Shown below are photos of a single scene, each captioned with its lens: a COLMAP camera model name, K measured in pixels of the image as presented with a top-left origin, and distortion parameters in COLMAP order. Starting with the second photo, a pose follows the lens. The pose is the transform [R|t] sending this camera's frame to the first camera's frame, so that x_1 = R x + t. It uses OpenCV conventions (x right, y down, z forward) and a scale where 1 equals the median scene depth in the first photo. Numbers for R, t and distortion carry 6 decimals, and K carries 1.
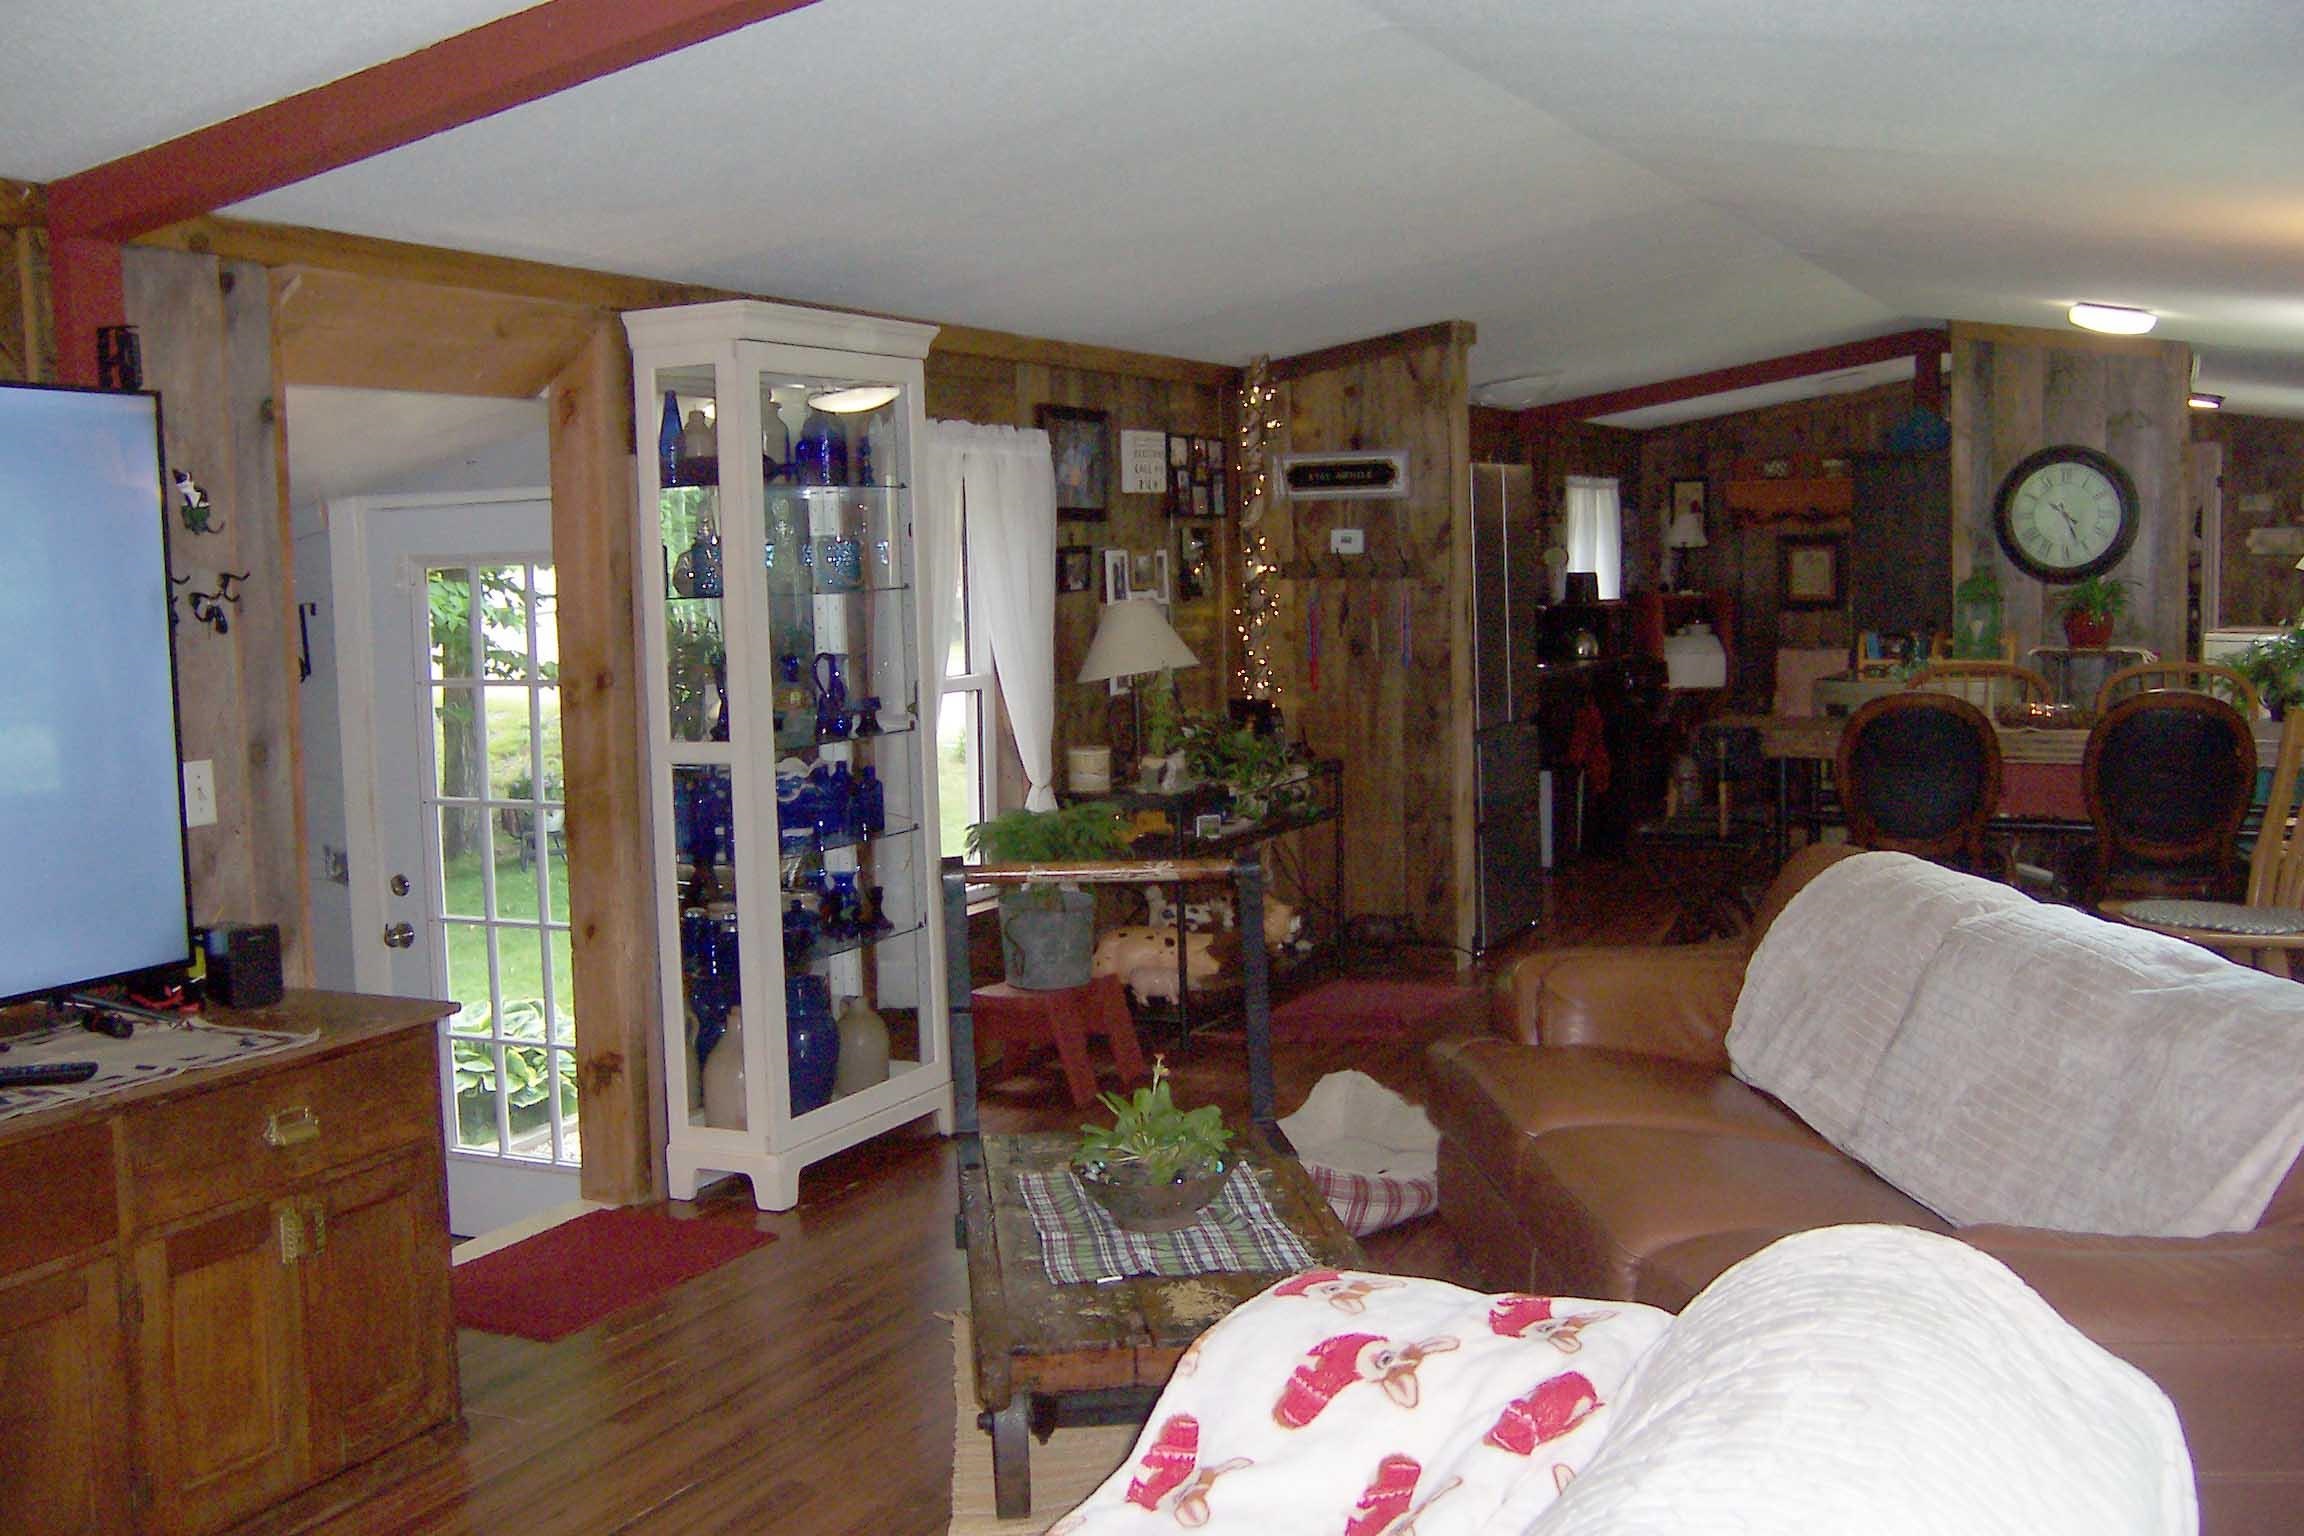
lens RADIAL K [[2263.7, 0, 1186.8], [0, 2263.7, 755.7], [0, 0, 1]] dist [-0.145211, 0.236407]
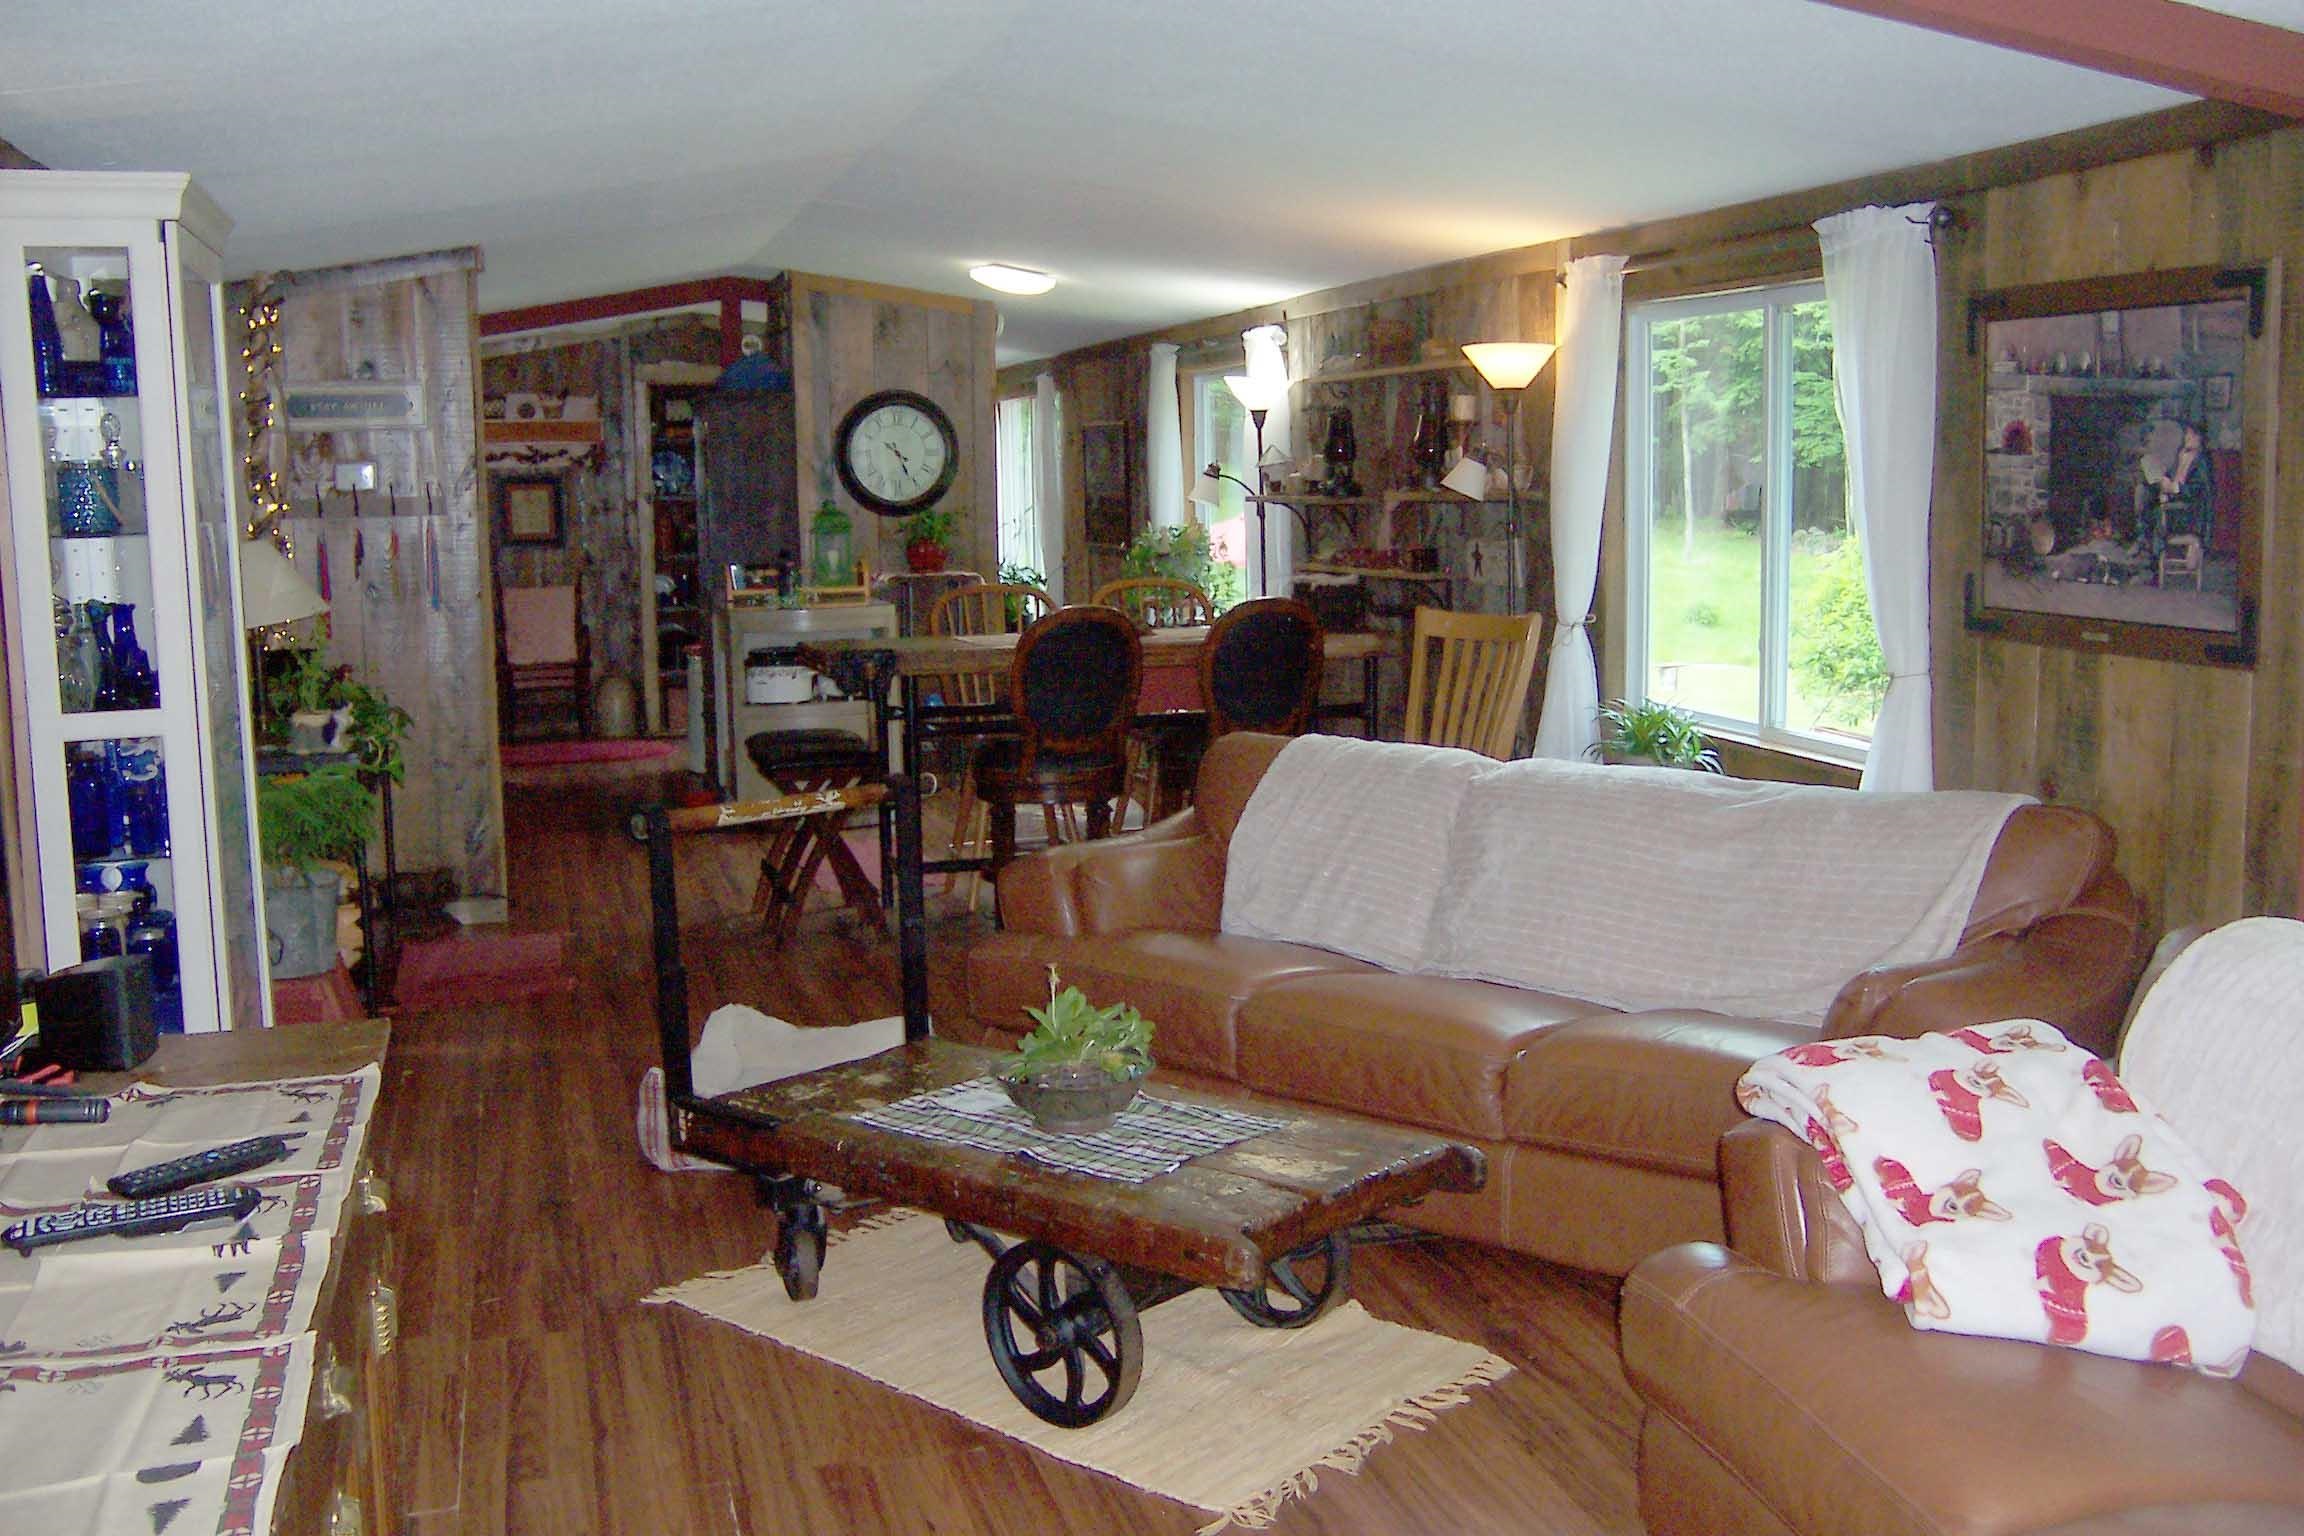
lens RADIAL K [[2263.7, 0, 1186.8], [0, 2263.7, 755.7], [0, 0, 1]] dist [-0.145211, 0.236407]
pose [[0.739648, -0.074773, 0.668827, -0.256779], [0.058369, 0.997191, 0.046933, -0.002827], [-0.670458, 0.004325, 0.741935, 0.076527]]
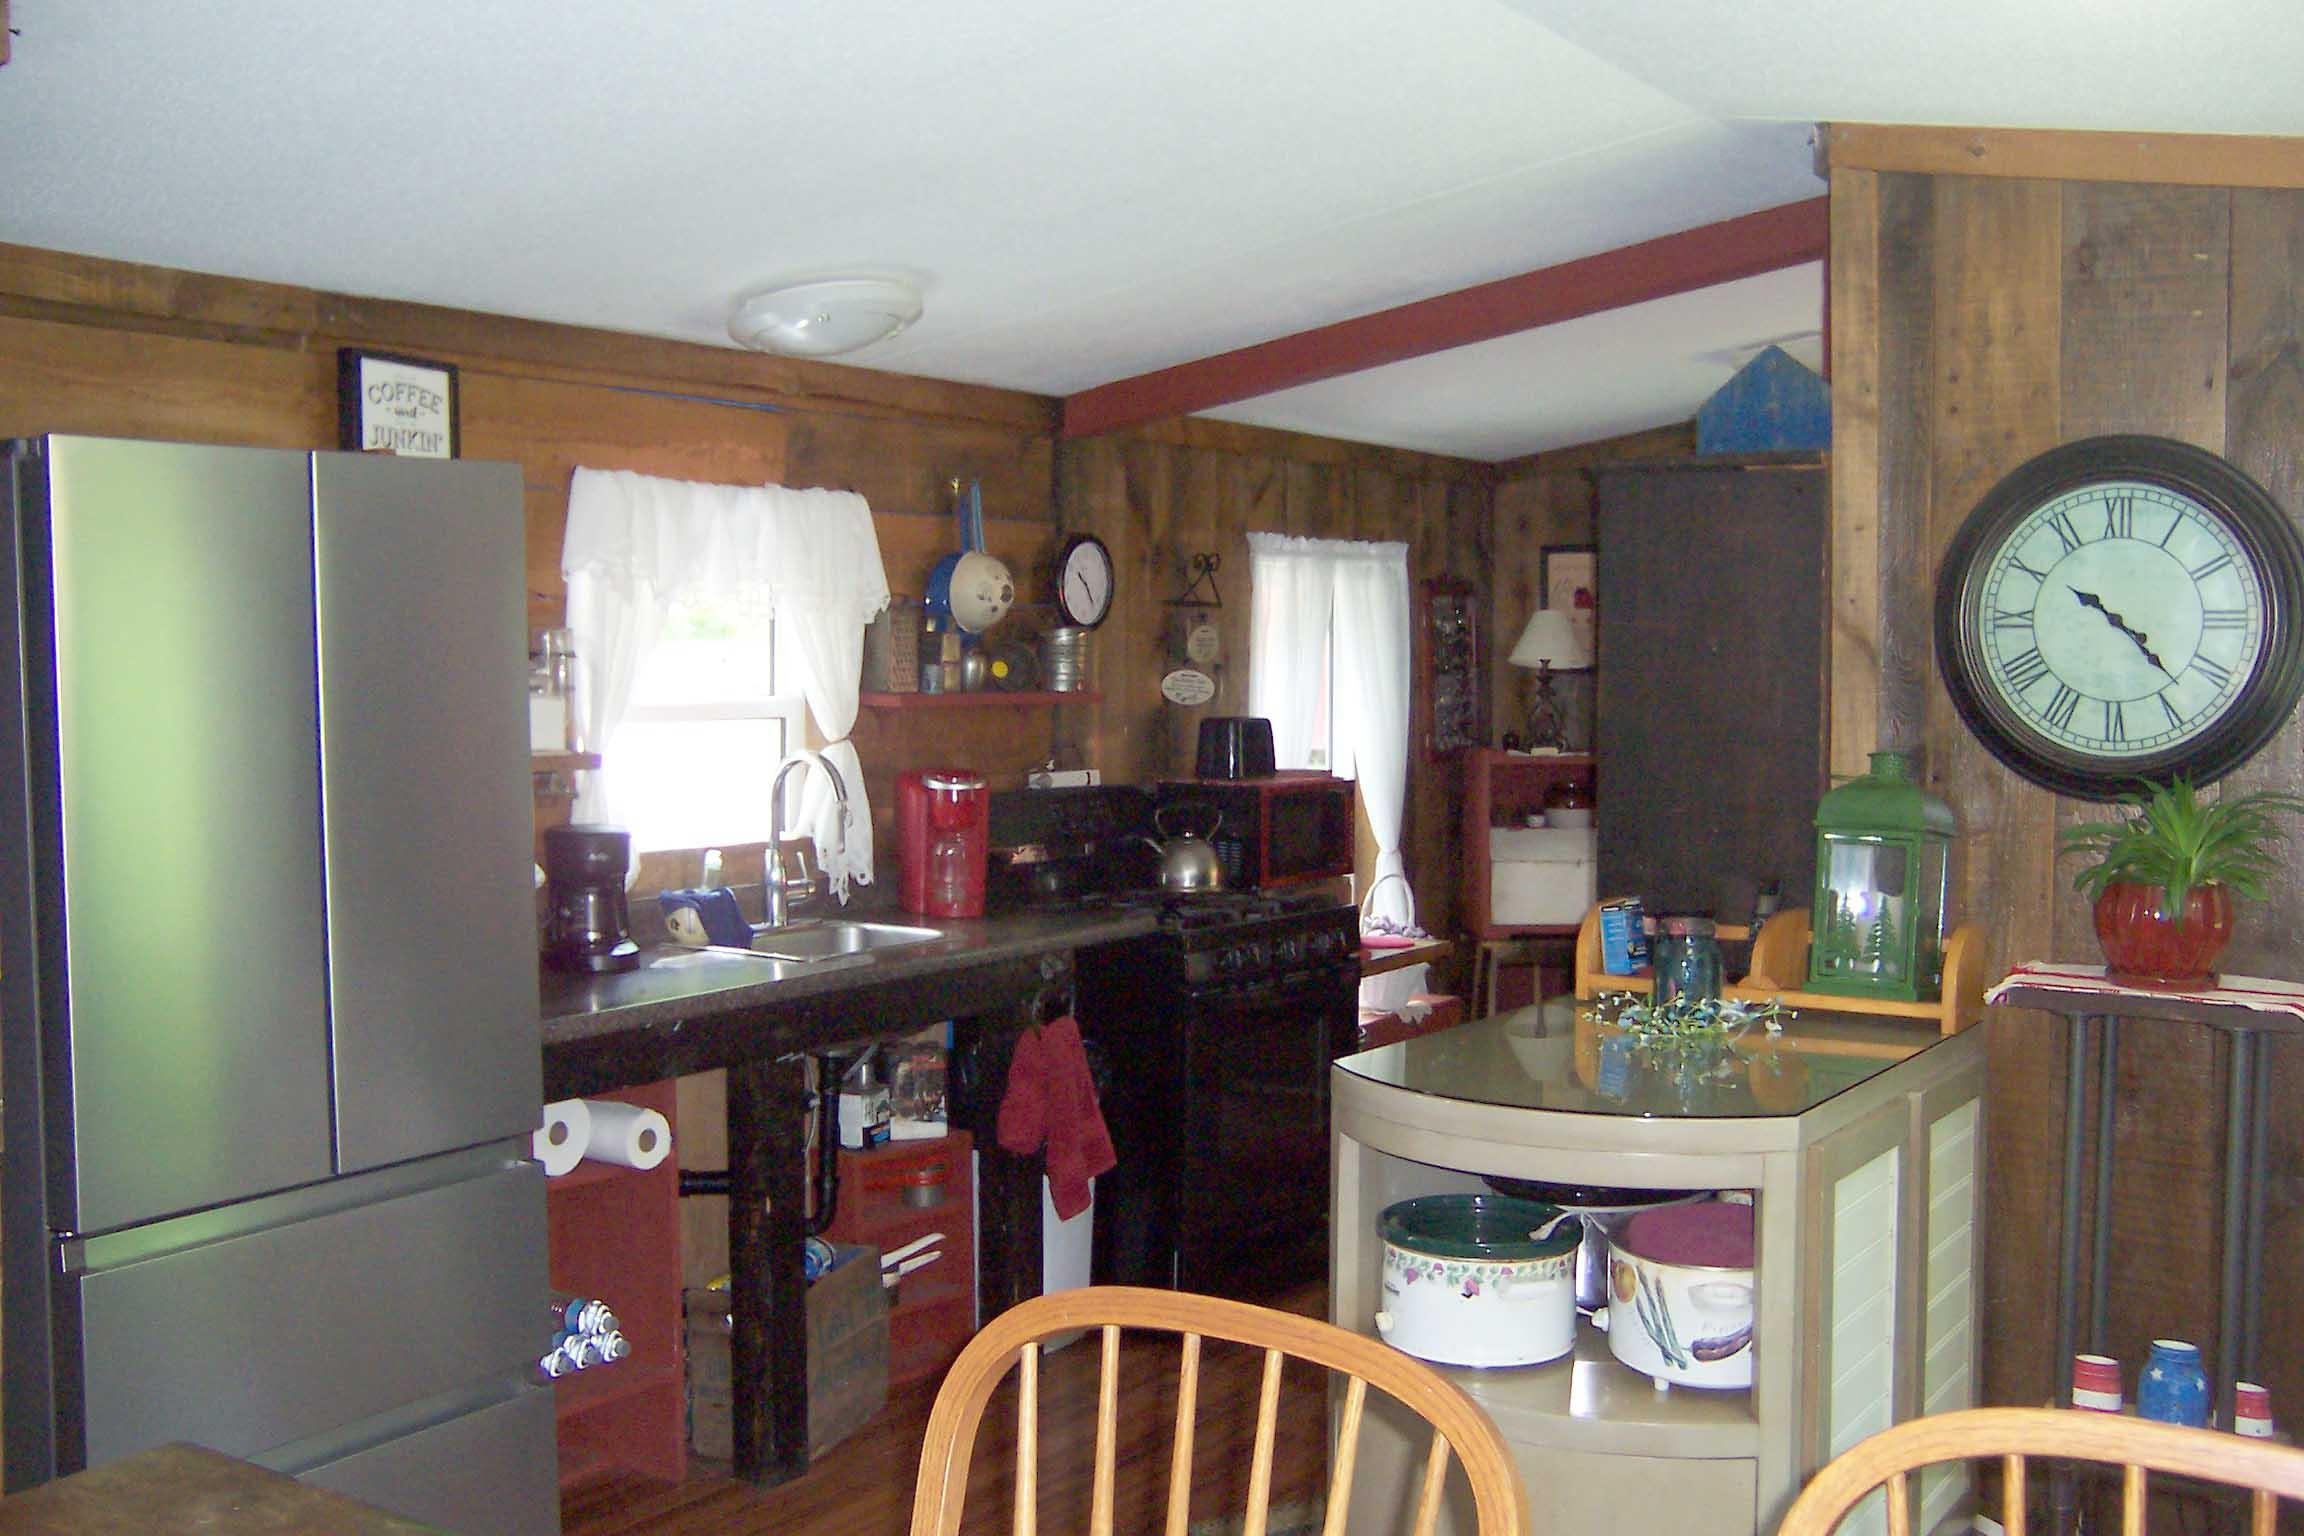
lens RADIAL K [[2263.7, 0, 1186.8], [0, 2263.7, 755.7], [0, 0, 1]] dist [-0.145211, 0.236407]
pose [[0.990438, 0.030126, -0.134632, 0.290324], [-0.035596, 0.998628, -0.038404, -0.065087], [0.133290, 0.042829, 0.990151, 0.606345]]
